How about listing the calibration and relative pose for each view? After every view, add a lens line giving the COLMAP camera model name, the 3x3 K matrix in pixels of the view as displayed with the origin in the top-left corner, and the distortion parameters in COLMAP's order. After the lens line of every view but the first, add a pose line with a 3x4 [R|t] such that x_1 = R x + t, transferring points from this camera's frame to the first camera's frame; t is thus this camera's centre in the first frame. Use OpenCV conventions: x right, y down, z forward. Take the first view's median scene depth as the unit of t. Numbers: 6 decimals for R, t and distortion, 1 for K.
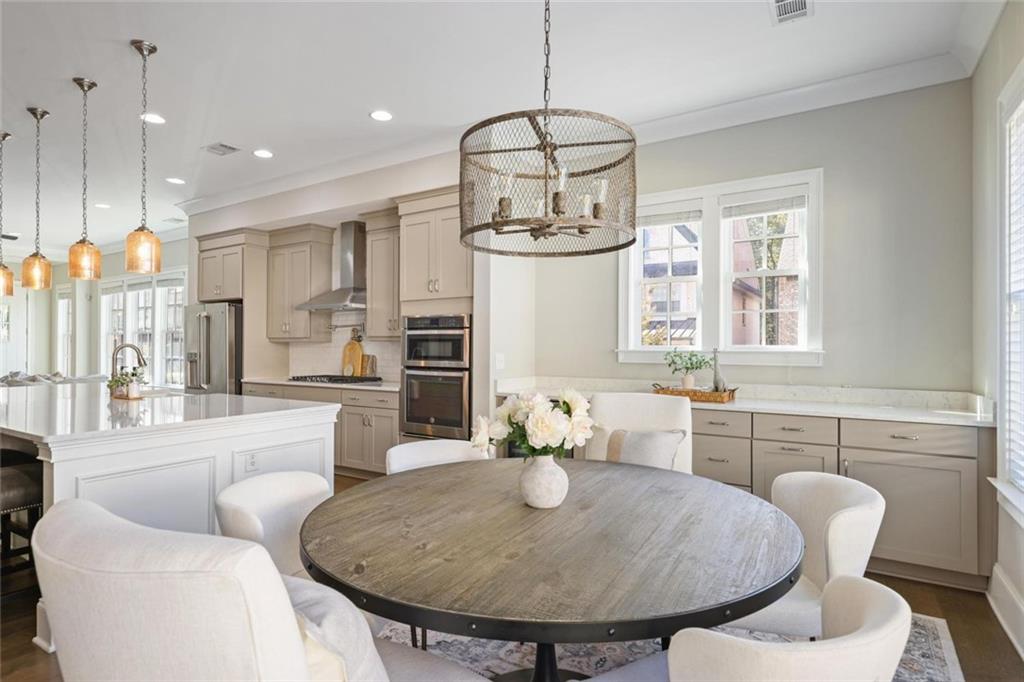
lens RADIAL K [[537.3, 0, 511.7], [0, 537.3, 342.7], [0, 0, 1]] dist [-0.000146, -0.000064]
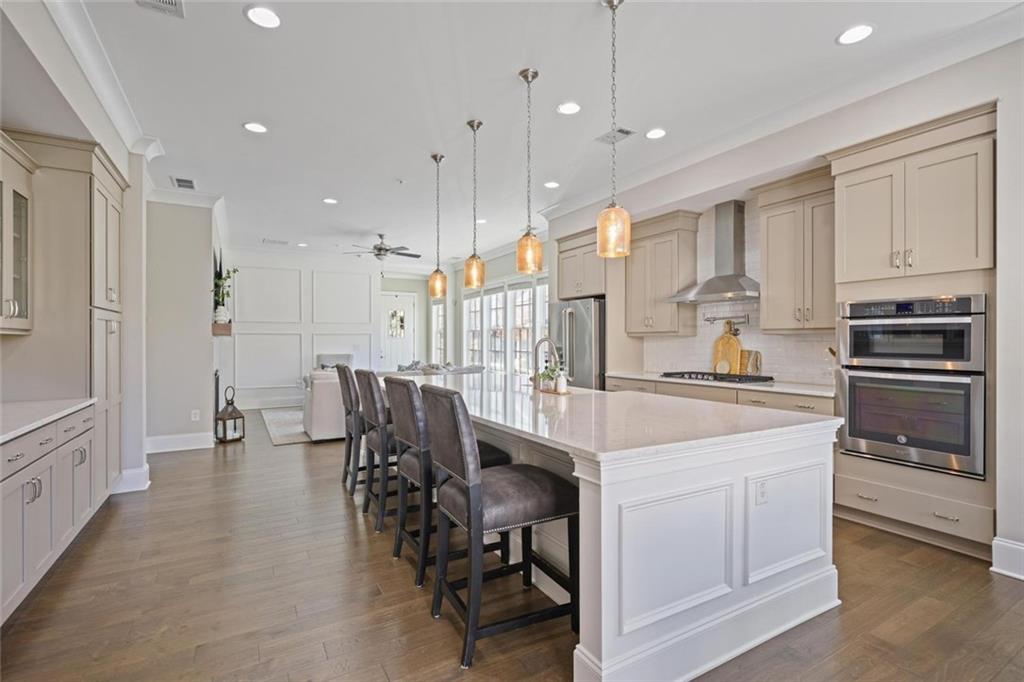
lens RADIAL K [[486.6, 0, 512.0], [0, 486.6, 341.0], [0, 0, 1]] dist [0.001819, 0.000246]
pose [[0.879058, -0.000302, -0.476714, -0.242860], [0.002842, 0.999985, 0.004606, 0.002537], [0.476705, -0.005404, 0.879046, 0.119121]]
